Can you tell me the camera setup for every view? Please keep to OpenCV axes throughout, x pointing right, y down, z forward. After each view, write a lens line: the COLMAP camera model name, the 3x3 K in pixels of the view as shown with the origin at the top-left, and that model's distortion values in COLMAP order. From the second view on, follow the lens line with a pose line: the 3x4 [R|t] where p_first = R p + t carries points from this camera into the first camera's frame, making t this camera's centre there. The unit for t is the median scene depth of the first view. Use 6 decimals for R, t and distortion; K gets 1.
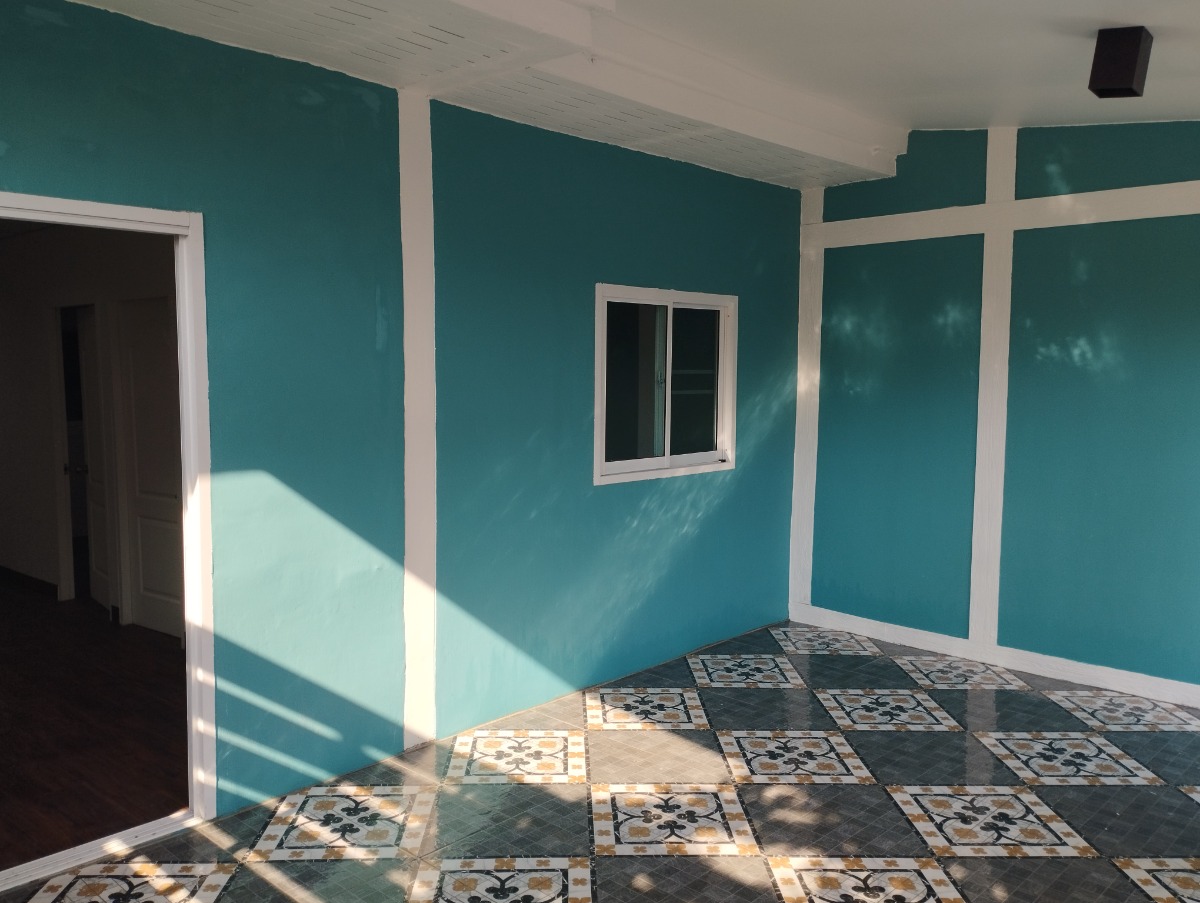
lens RADIAL K [[987.1, 0, 594.0], [0, 987.1, 448.8], [0, 0, 1]] dist [0.101522, -0.121079]
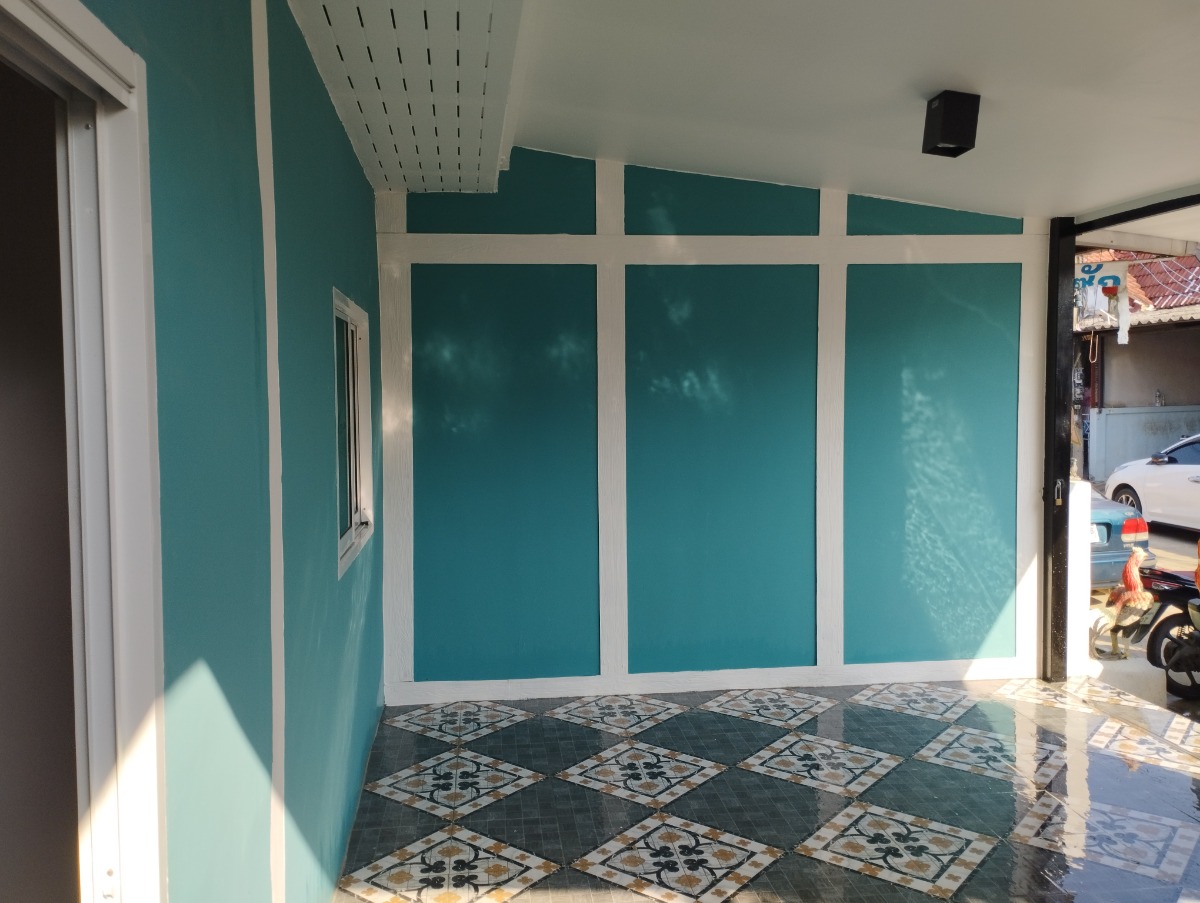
lens RADIAL K [[987.1, 0, 605.7], [0, 987.1, 457.6], [0, 0, 1]] dist [0.101522, -0.121079]
pose [[0.637039, -0.067684, 0.767855, -0.414540], [0.078937, 0.996629, 0.022361, -0.051604], [-0.766780, 0.046367, 0.640234, 0.418294]]
